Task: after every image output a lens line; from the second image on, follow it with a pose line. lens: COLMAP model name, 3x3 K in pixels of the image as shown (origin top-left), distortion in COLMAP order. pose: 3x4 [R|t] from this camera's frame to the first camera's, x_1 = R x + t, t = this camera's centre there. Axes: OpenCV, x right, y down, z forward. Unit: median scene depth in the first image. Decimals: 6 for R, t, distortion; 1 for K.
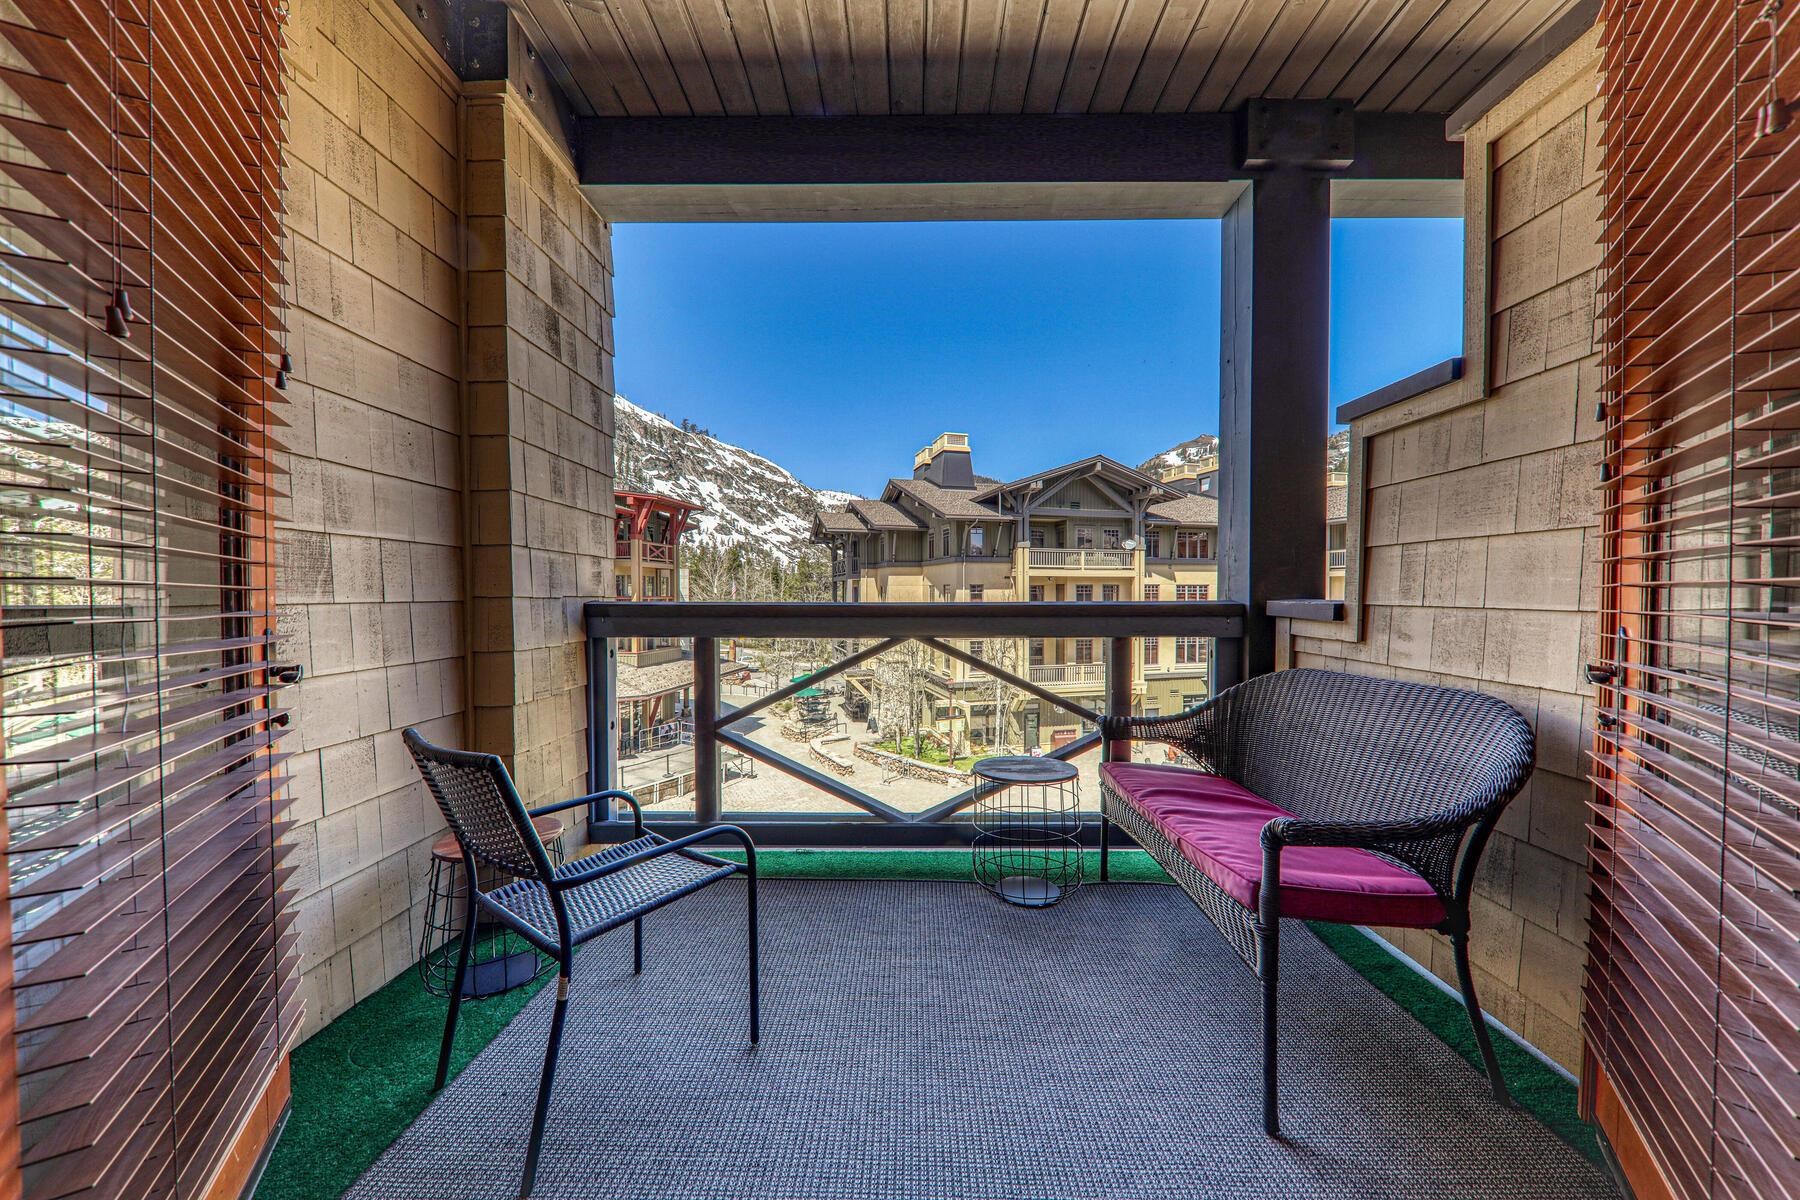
lens RADIAL K [[617.6, 0, 906.3], [0, 617.6, 600.5], [0, 0, 1]] dist [0.002457, -0.001294]
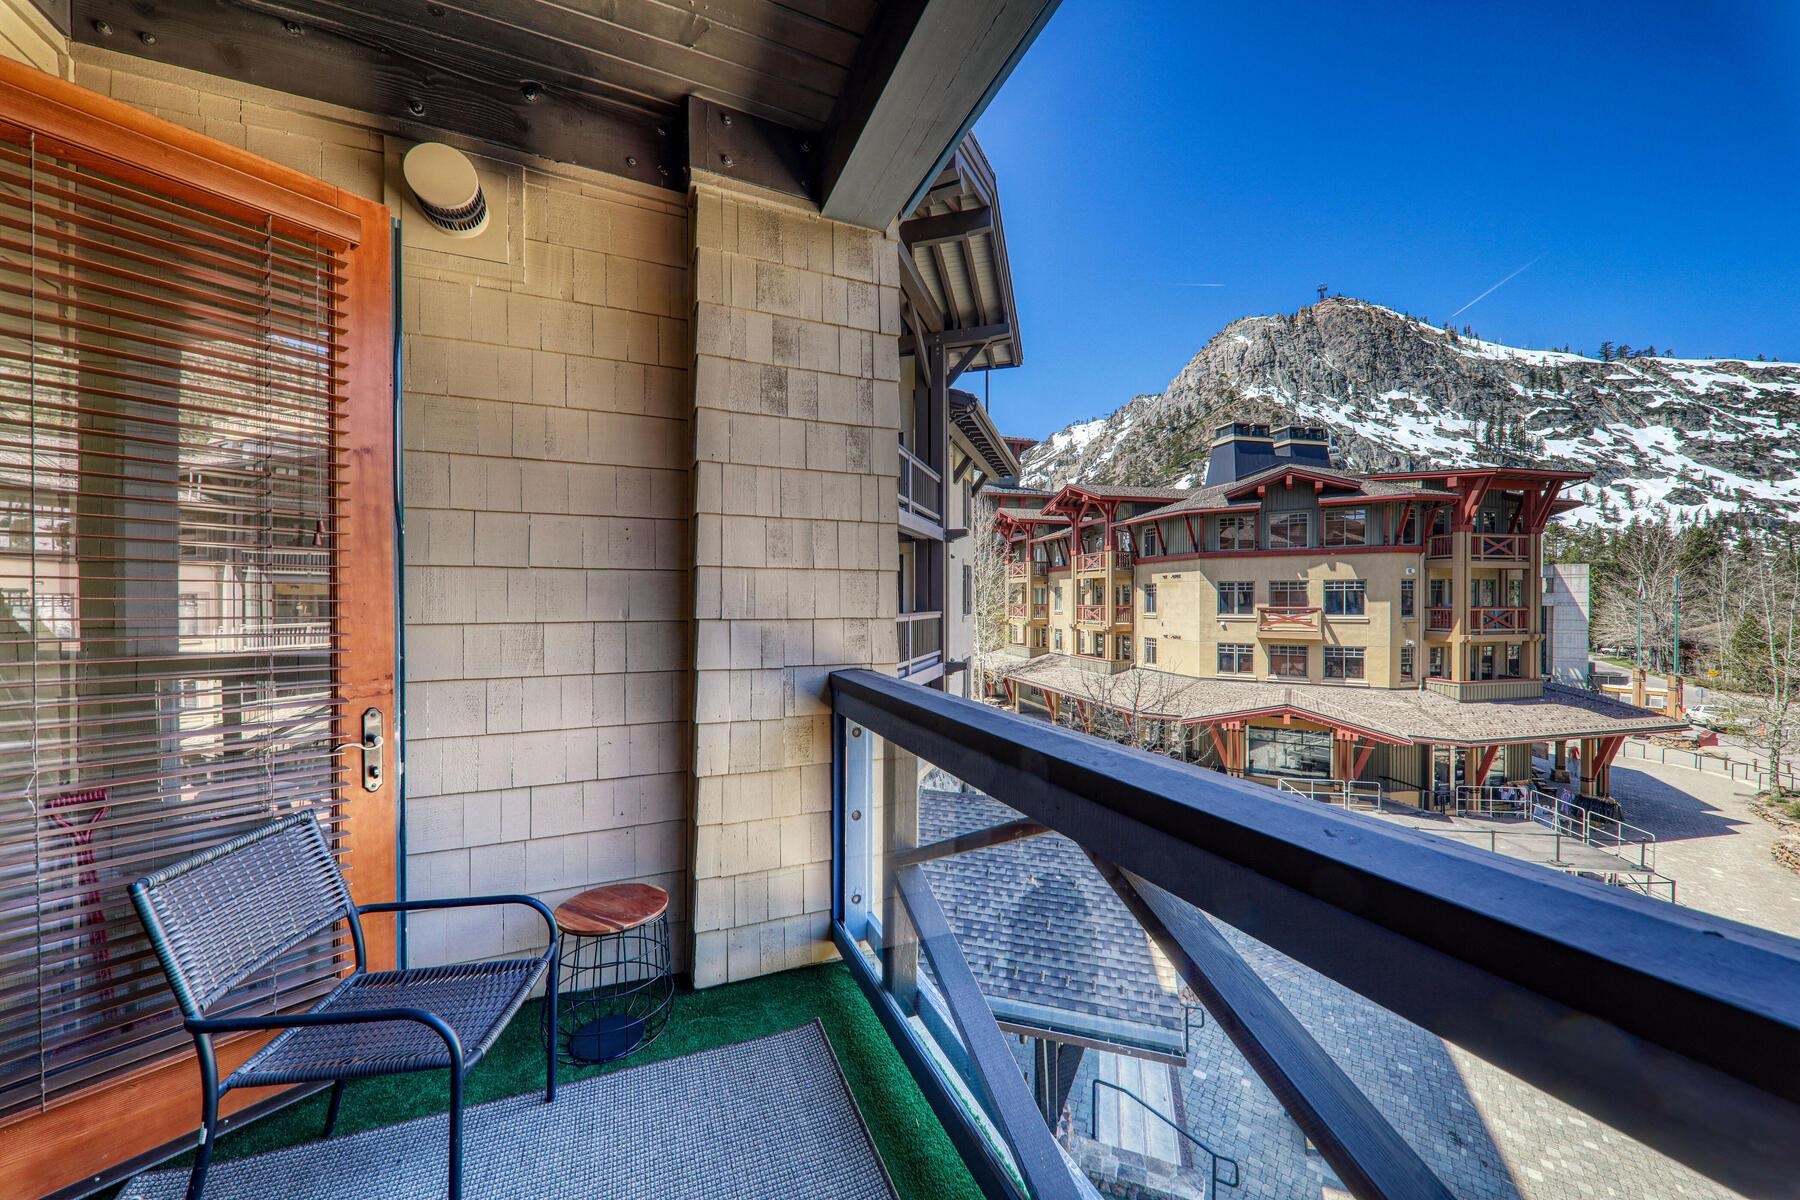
lens RADIAL K [[651.8, 0, 900.0], [0, 651.8, 602.4], [0, 0, 1]] dist [0.006623, -0.002423]
pose [[0.395050, 0.006625, -0.918636, 0.027175], [-0.010709, 0.999939, 0.002607, -0.007055], [0.918597, 0.008808, 0.395097, 0.049481]]
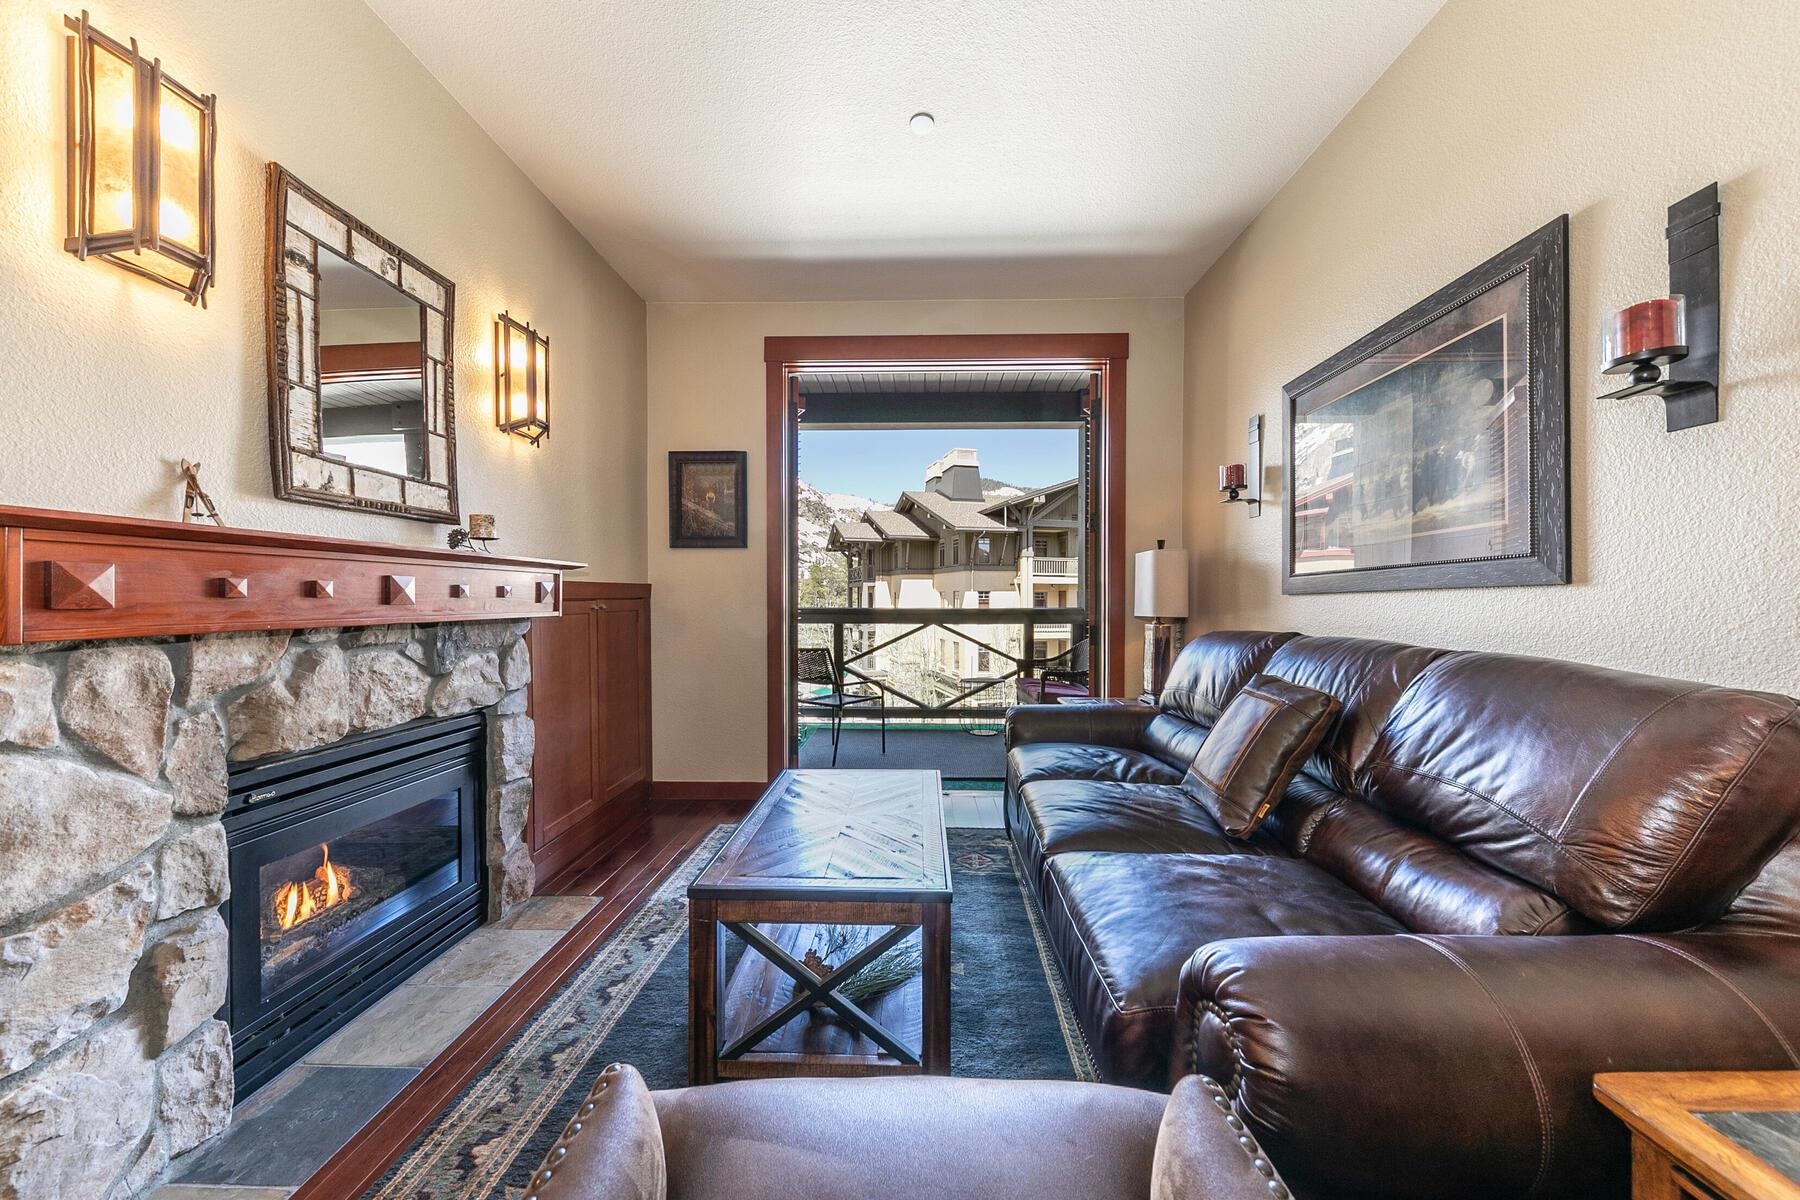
lens RADIAL K [[617.6, 0, 911.2], [0, 617.6, 604.5], [0, 0, 1]] dist [0.002457, -0.001294]
pose [[0.999954, 0.002038, -0.009322, -0.002890], [-0.002050, 0.999997, -0.001279, -0.000706], [0.009319, 0.001298, 0.999956, -0.073703]]
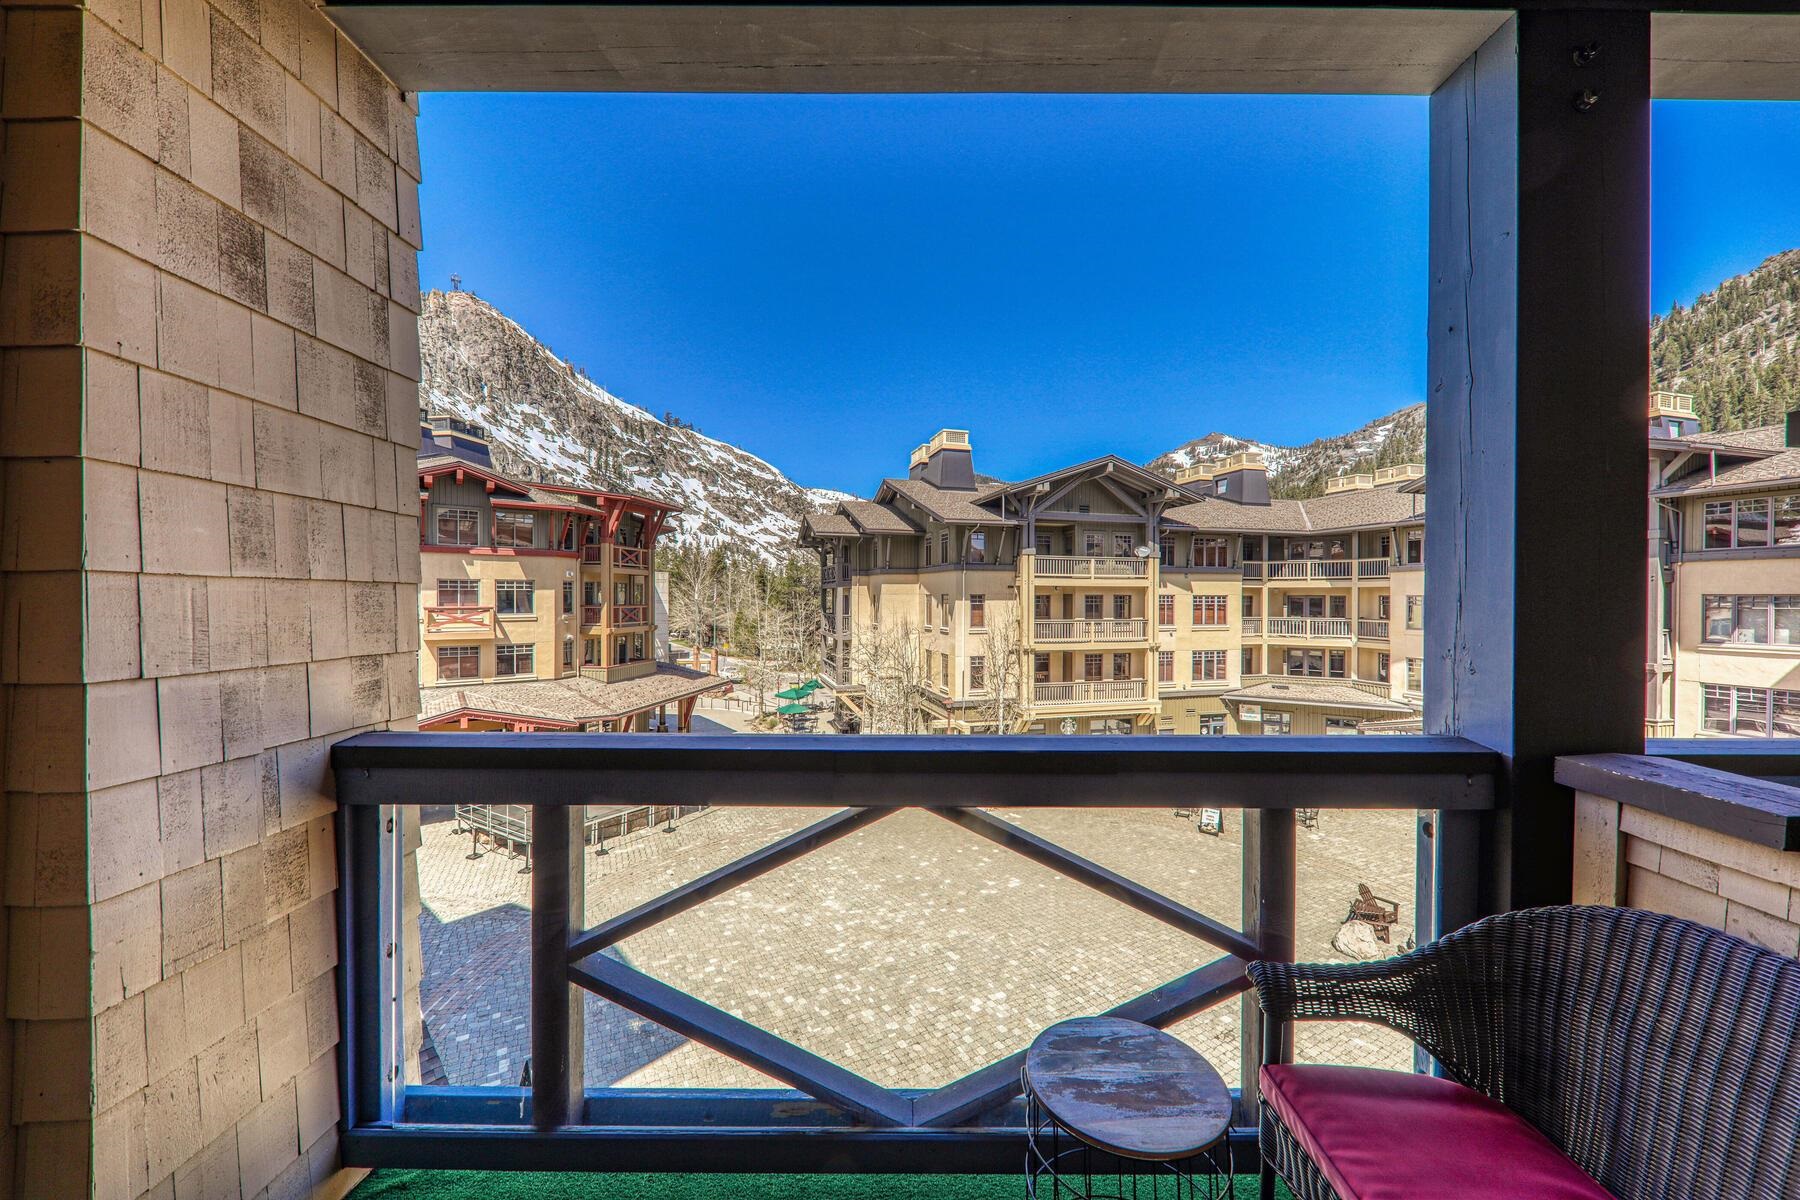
lens RADIAL K [[651.8, 0, 906.0], [0, 651.8, 601.4], [0, 0, 1]] dist [0.006623, -0.002423]
pose [[0.999958, 0.005291, 0.007544, -0.000186], [-0.005247, 0.999969, -0.005922, -0.008754], [-0.007576, 0.005883, 0.999954, 0.027384]]
